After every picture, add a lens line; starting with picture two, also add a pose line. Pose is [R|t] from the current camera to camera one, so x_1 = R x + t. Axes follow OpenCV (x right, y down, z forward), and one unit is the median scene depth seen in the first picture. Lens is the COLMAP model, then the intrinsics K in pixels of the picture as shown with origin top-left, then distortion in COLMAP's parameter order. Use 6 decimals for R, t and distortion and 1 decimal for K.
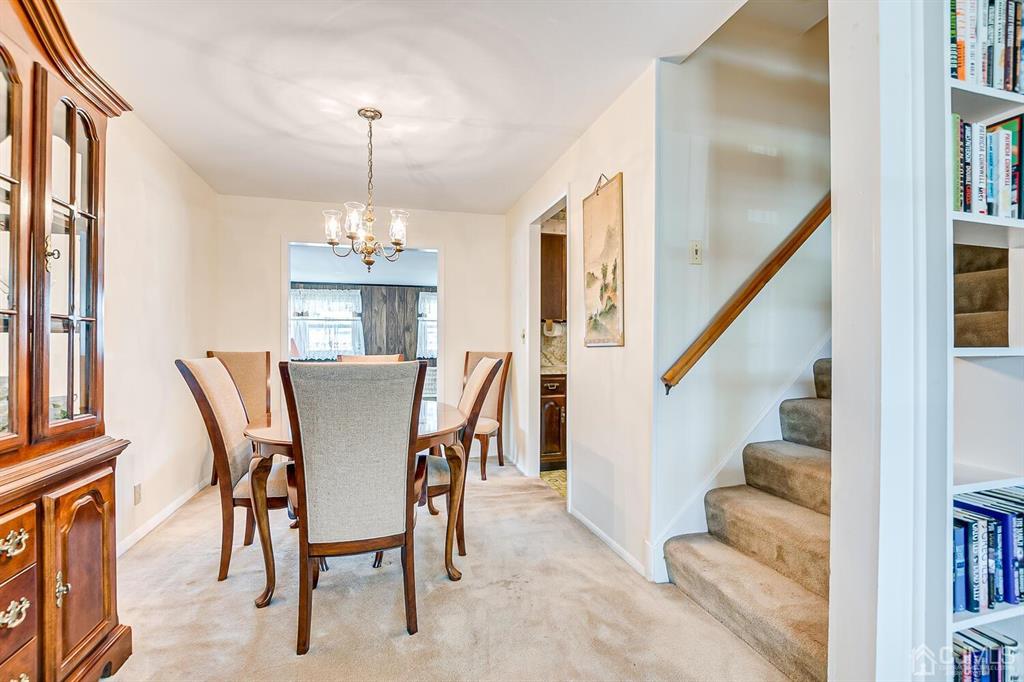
lens RADIAL K [[450.4, 0, 507.1], [0, 450.4, 350.8], [0, 0, 1]] dist [-0.022599, 0.003774]
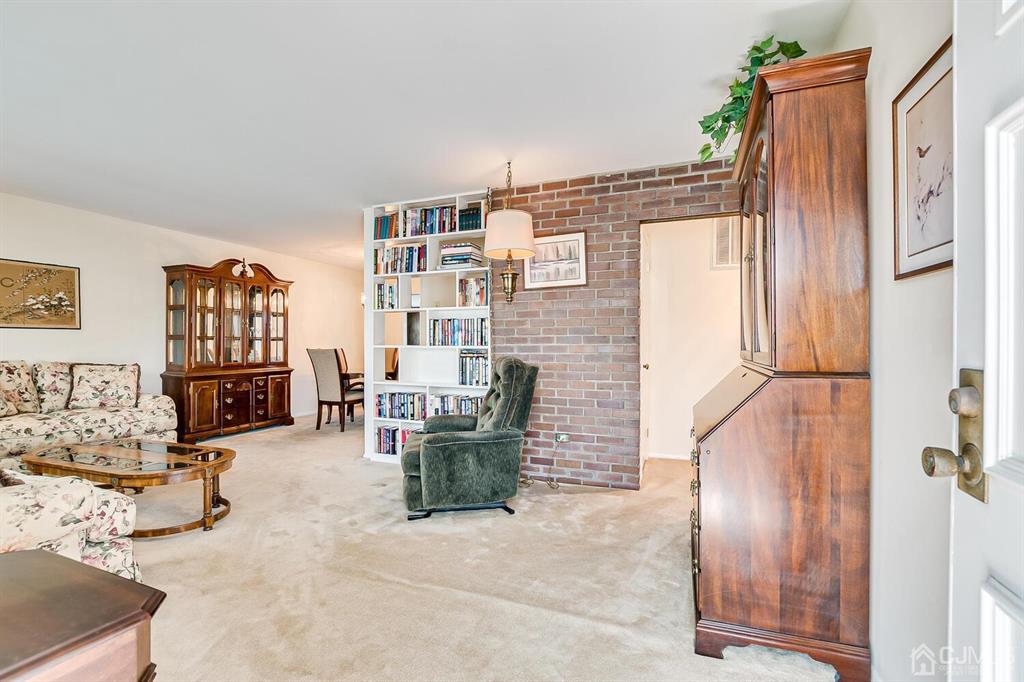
lens RADIAL K [[450.4, 0, 509.2], [0, 450.4, 345.9], [0, 0, 1]] dist [-0.022599, 0.003774]
pose [[0.800085, 0.007017, -0.599846, 1.894938], [-0.008798, 0.999961, -0.000036, -0.005371], [0.599822, 0.005306, 0.800116, -0.625414]]
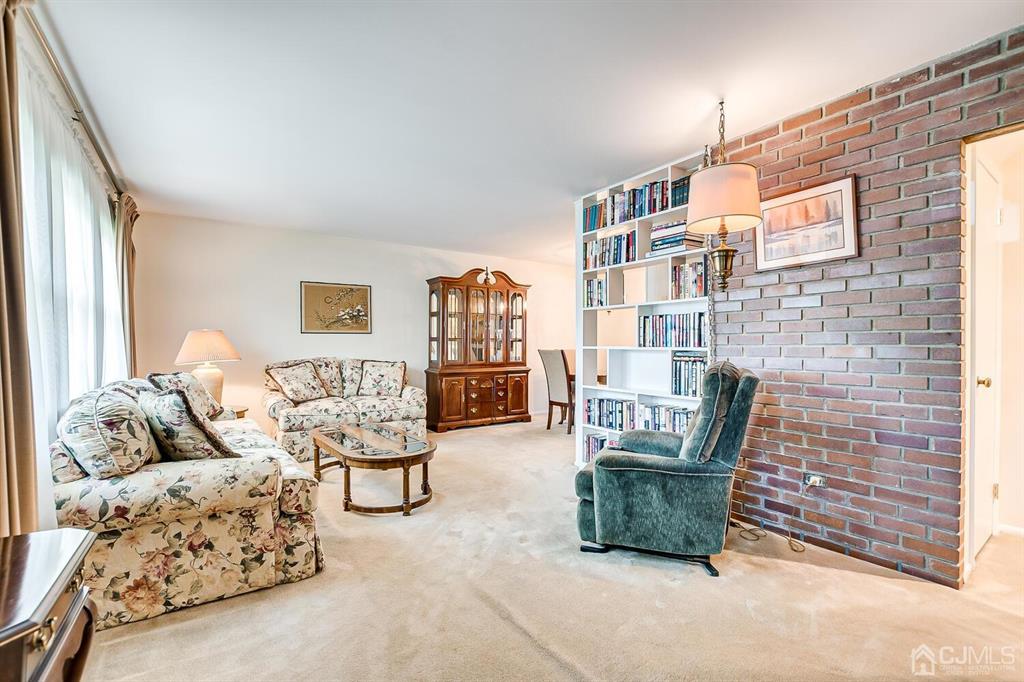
lens RADIAL K [[450.4, 0, 510.3], [0, 450.4, 347.2], [0, 0, 1]] dist [-0.022599, 0.003774]
pose [[0.332009, 0.009667, -0.943227, 1.875011], [-0.008657, 0.999937, 0.007201, -0.009314], [0.943237, 0.005774, 0.332071, -0.336832]]
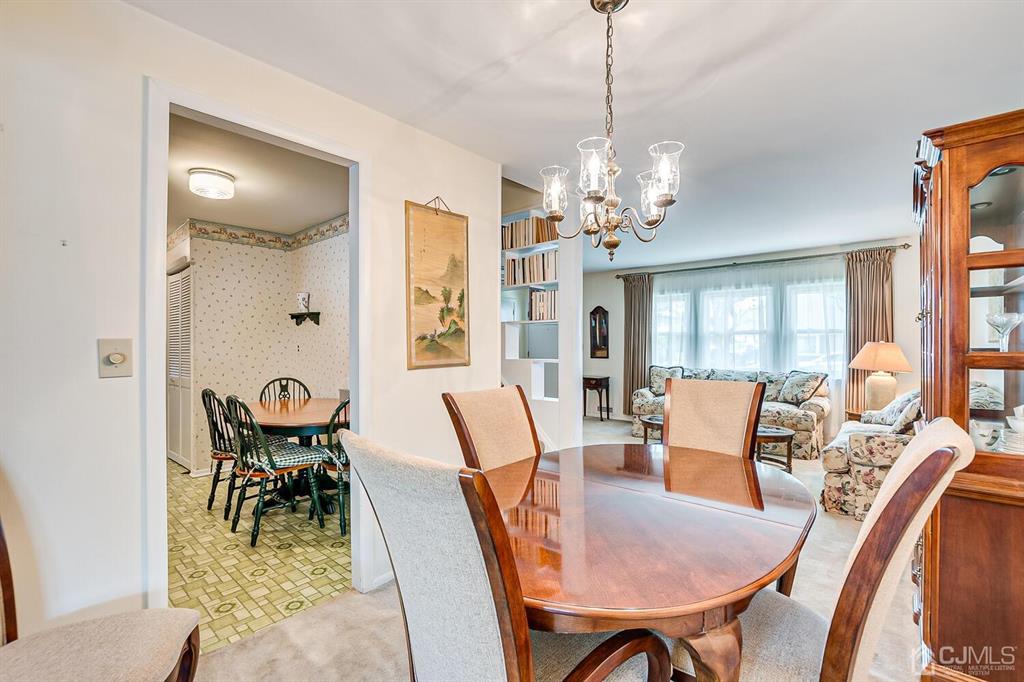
lens RADIAL K [[450.4, 0, 512.8], [0, 450.4, 341.3], [0, 0, 1]] dist [-0.022599, 0.003774]
pose [[-0.551201, 0.004574, 0.834360, -0.737484], [0.009233, 0.999957, 0.000617, -0.069554], [-0.834322, 0.008044, -0.551219, 1.454973]]
